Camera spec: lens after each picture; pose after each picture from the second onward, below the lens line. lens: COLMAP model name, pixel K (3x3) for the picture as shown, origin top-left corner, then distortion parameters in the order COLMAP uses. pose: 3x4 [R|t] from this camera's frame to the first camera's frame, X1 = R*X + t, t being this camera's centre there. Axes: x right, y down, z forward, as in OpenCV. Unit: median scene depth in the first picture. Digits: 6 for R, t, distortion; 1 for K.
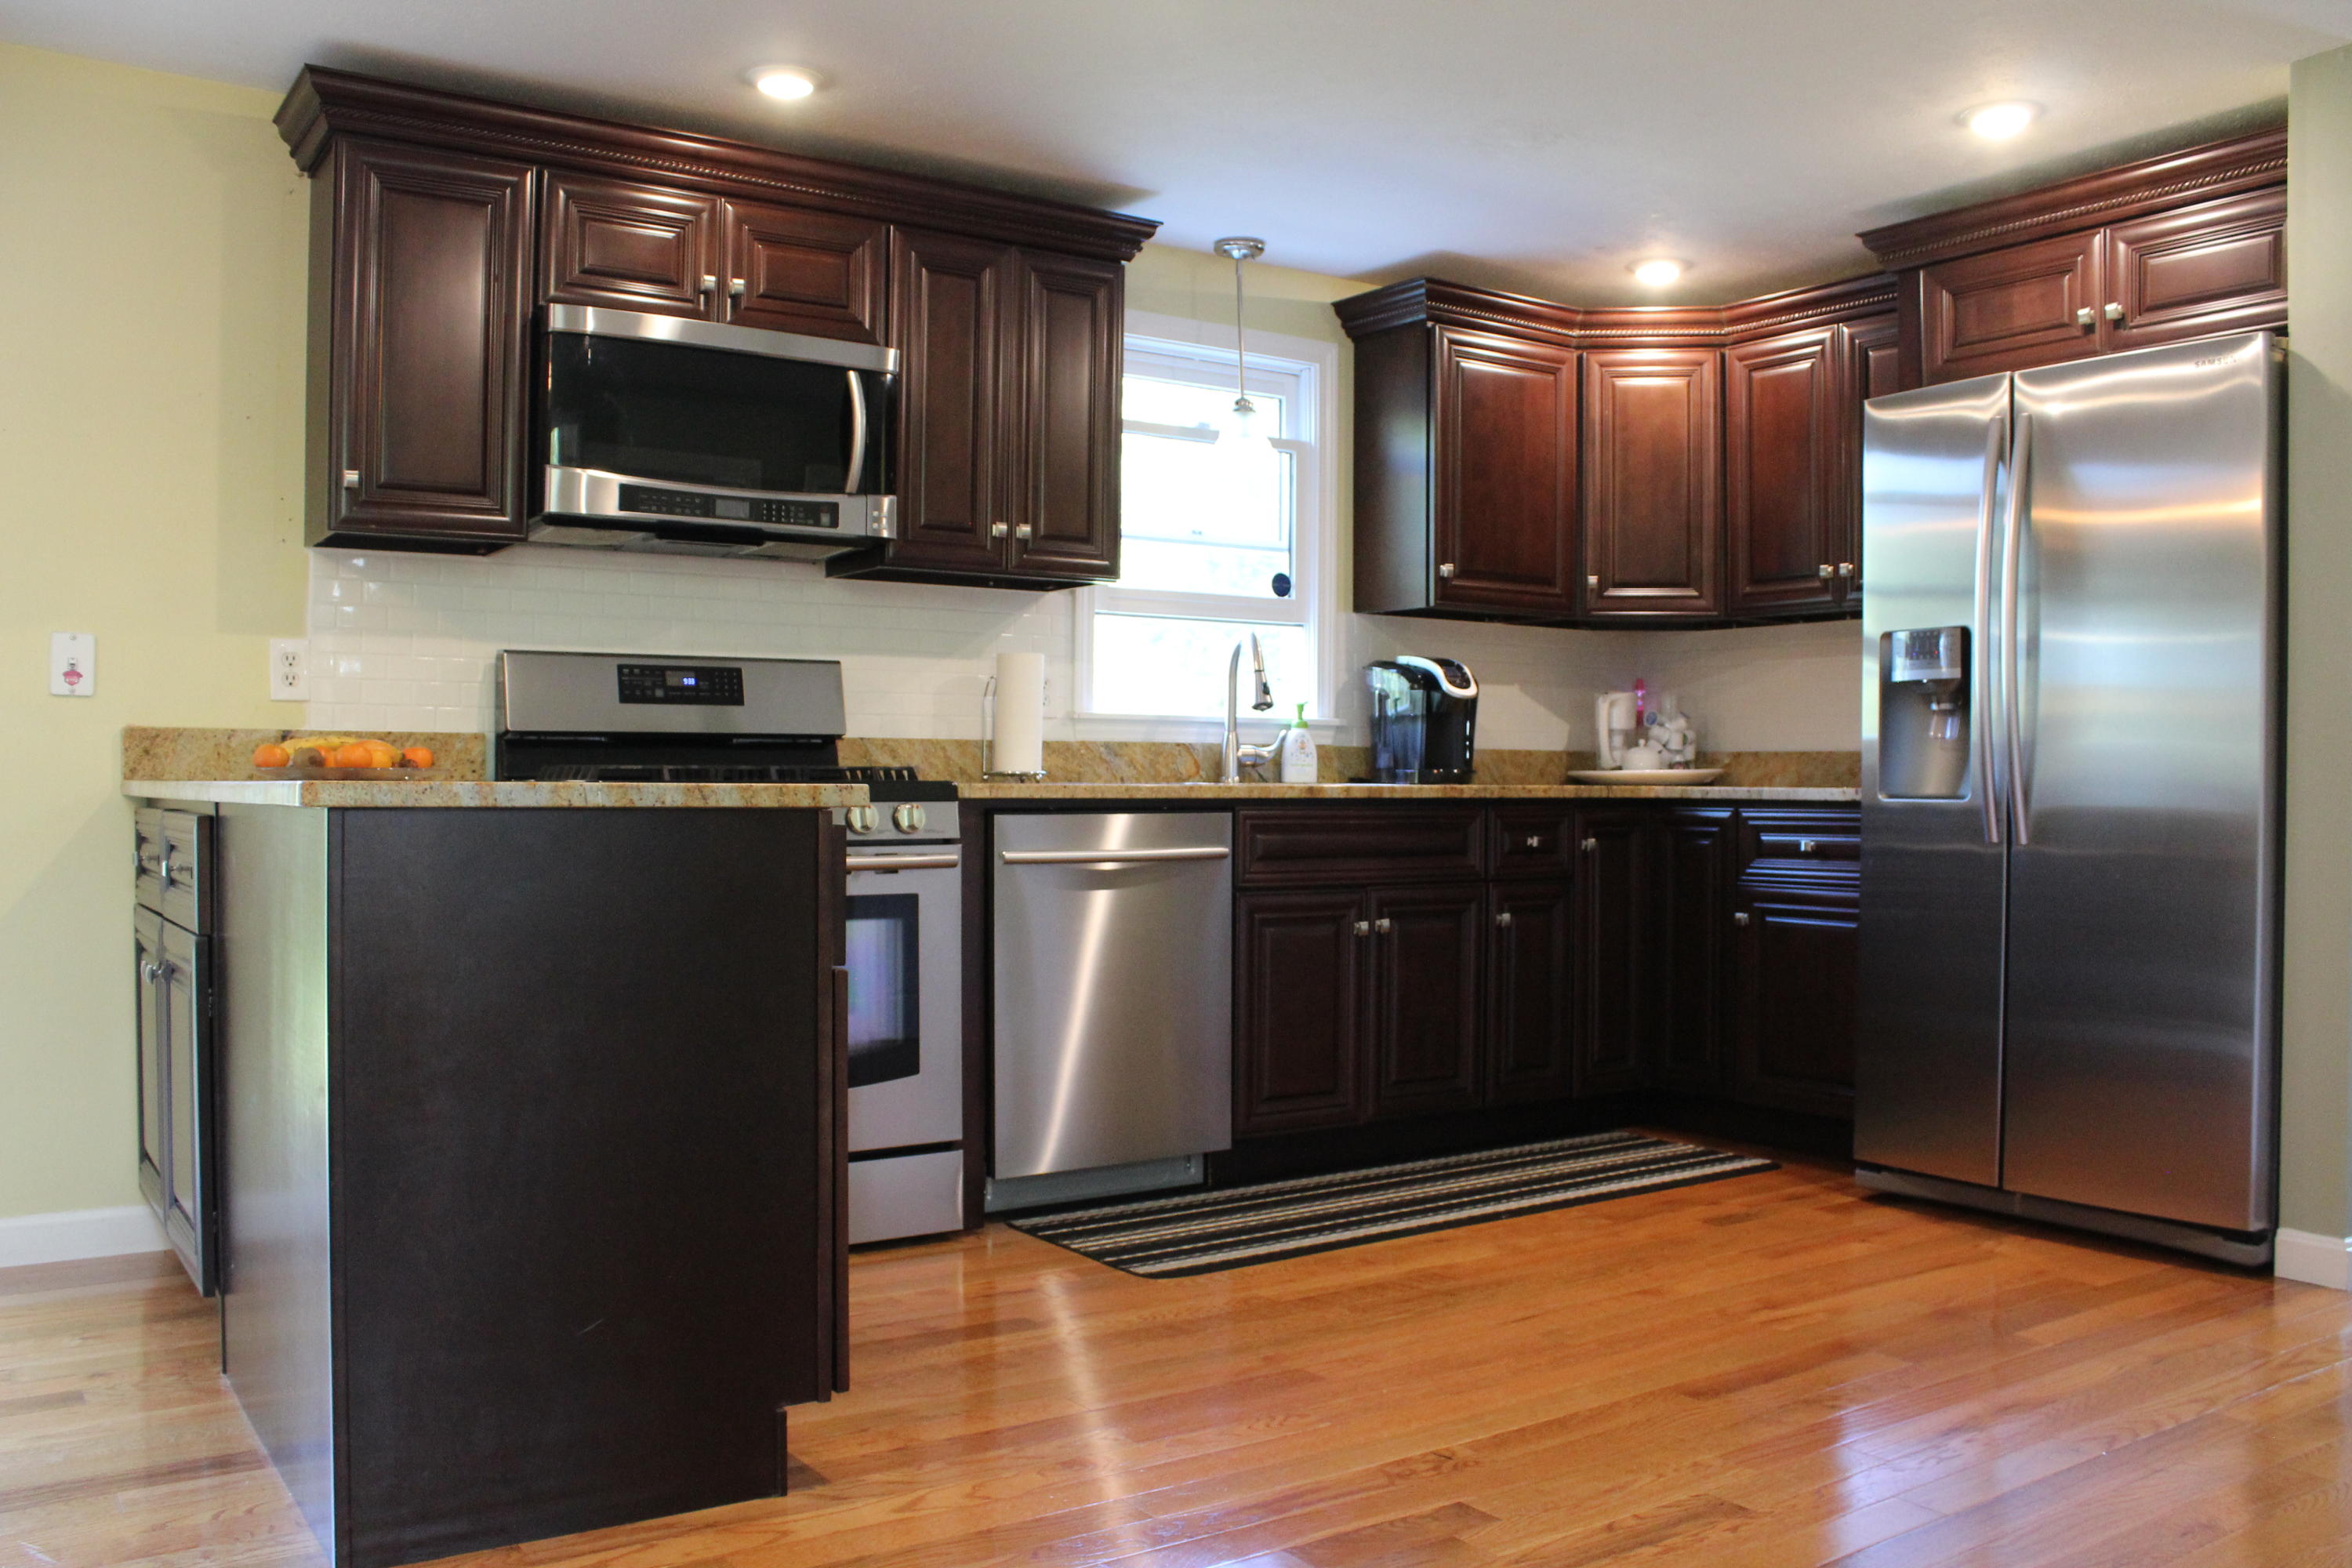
lens RADIAL K [[1960.9, 0, 1176.0], [0, 1960.9, 784.0], [0, 0, 1]] dist [-0.159364, 0.134646]
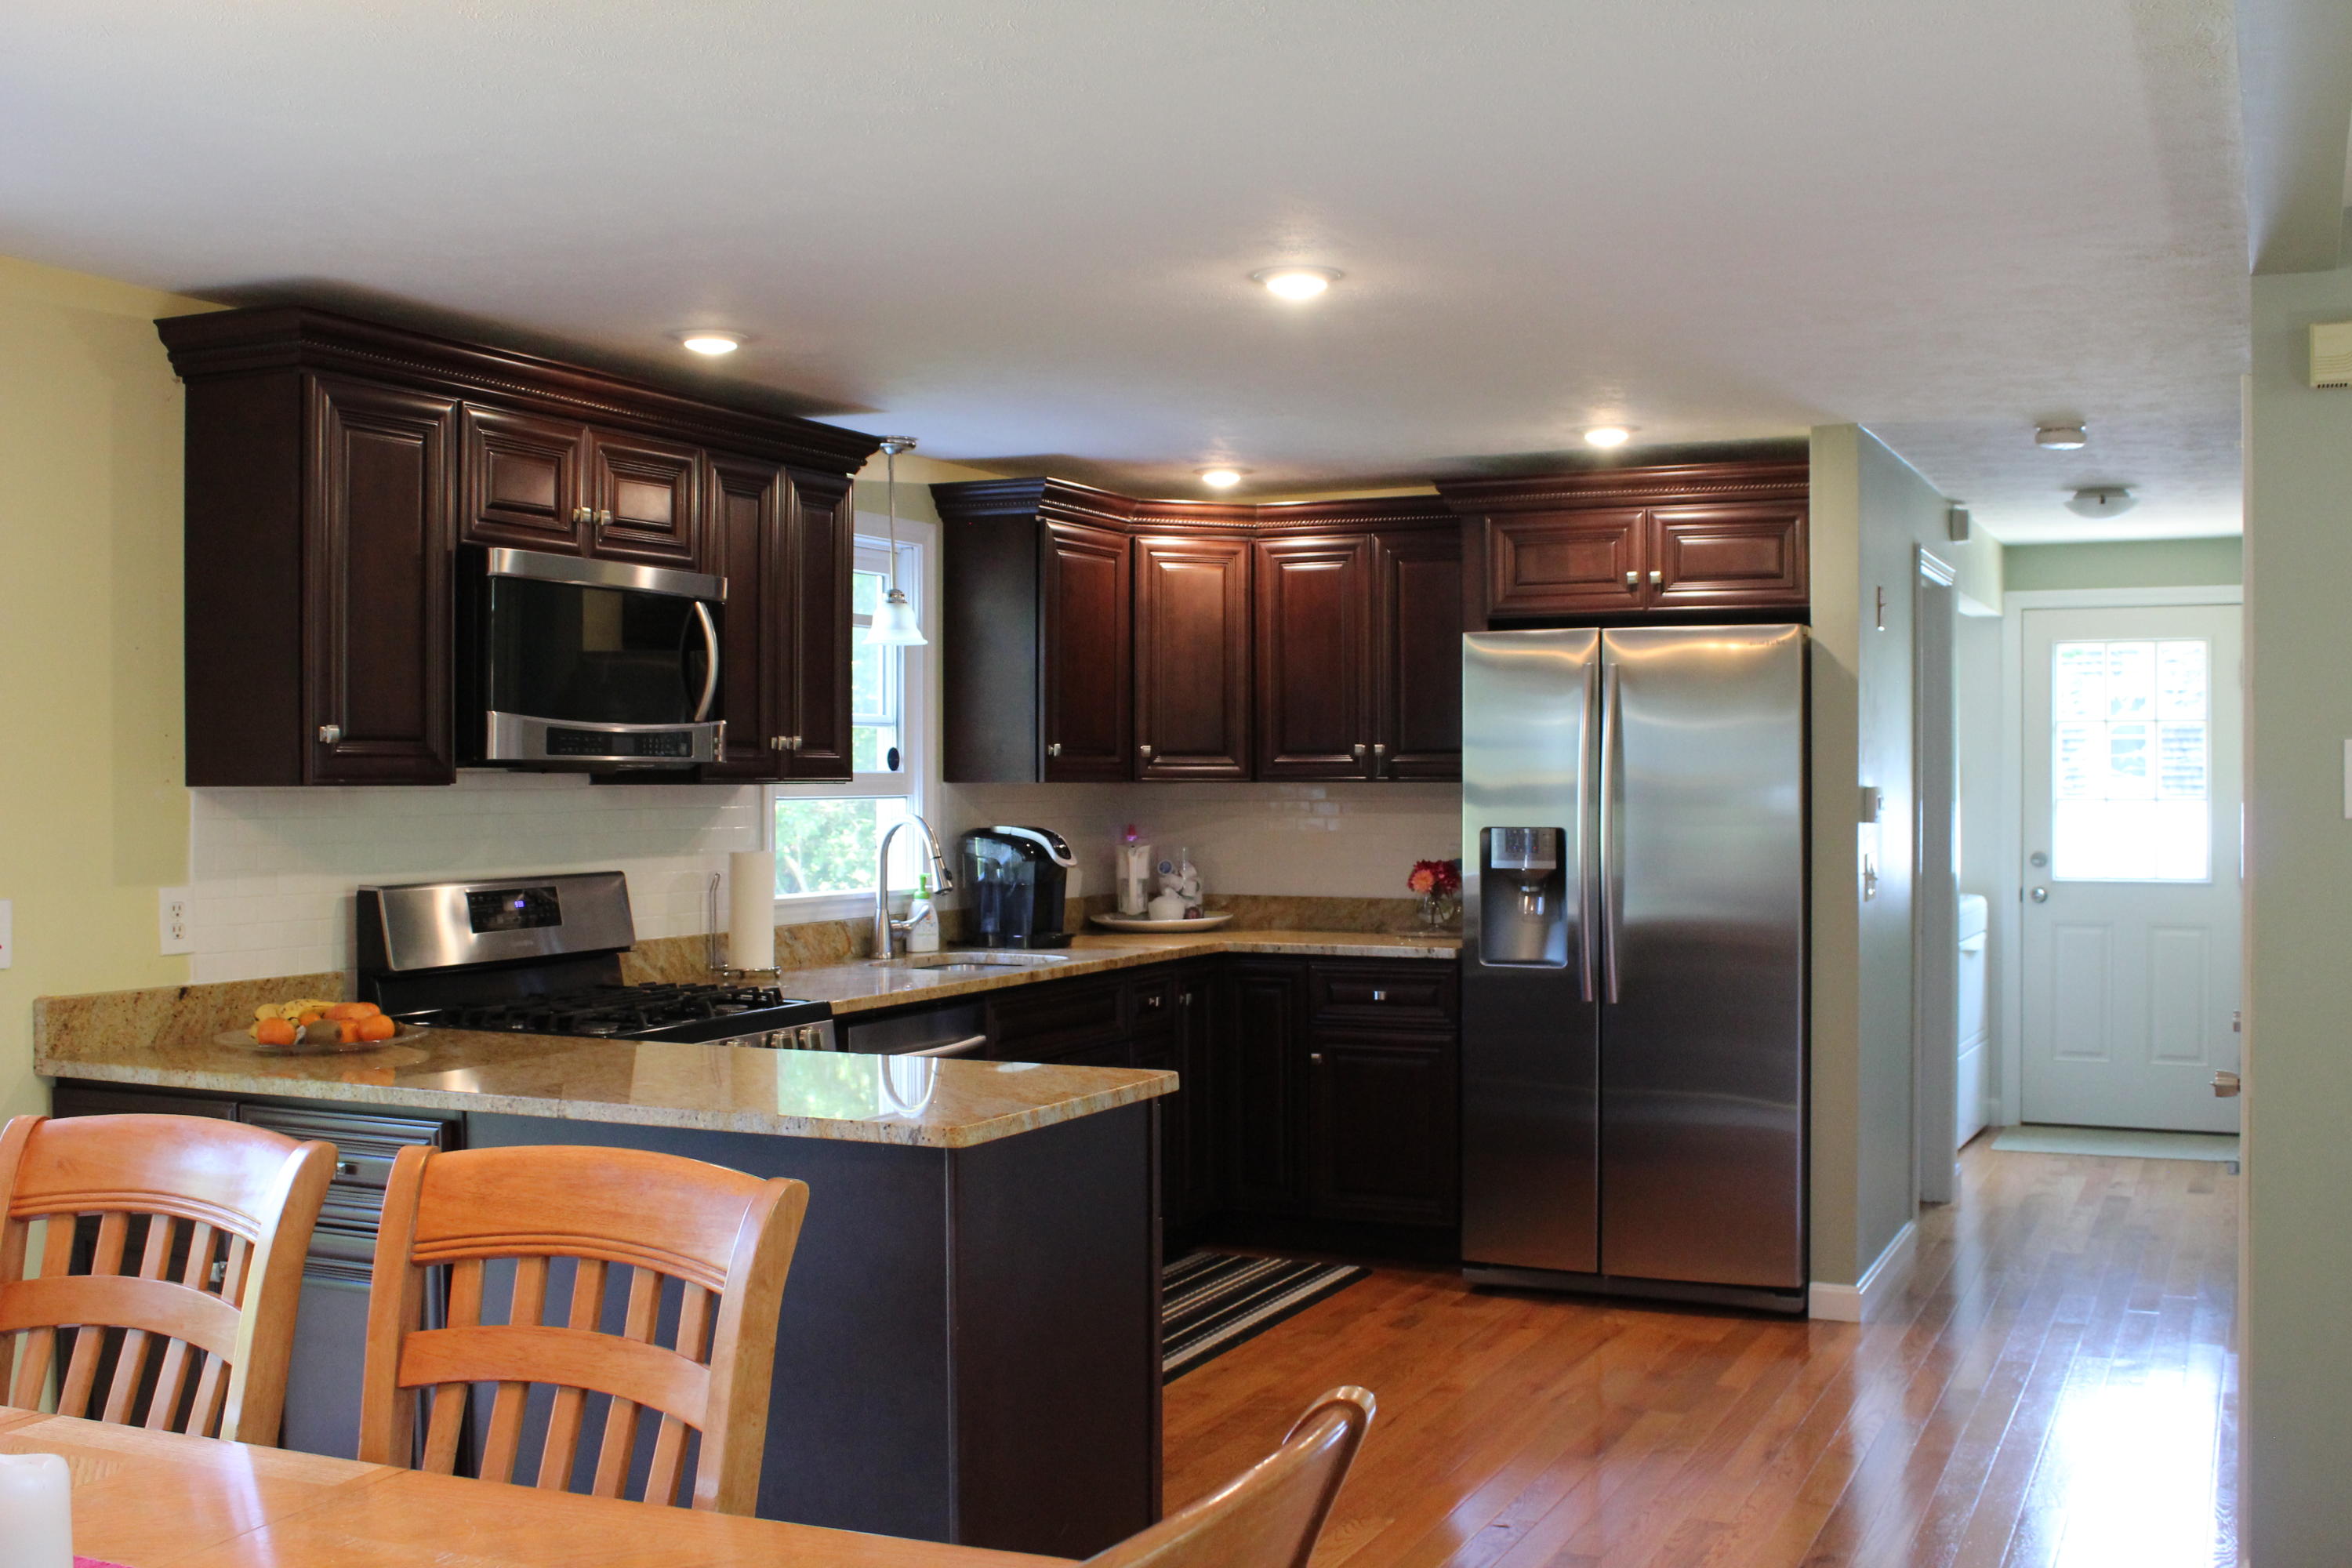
lens RADIAL K [[2410.0, 0, 1176.0], [0, 2410.0, 784.0], [0, 0, 1]] dist [-0.053417, 0.007844]
pose [[0.862556, -0.010675, 0.505849, -0.555479], [0.009119, 0.999943, 0.005552, -0.112859], [-0.505879, -0.000176, 0.862604, -0.215427]]
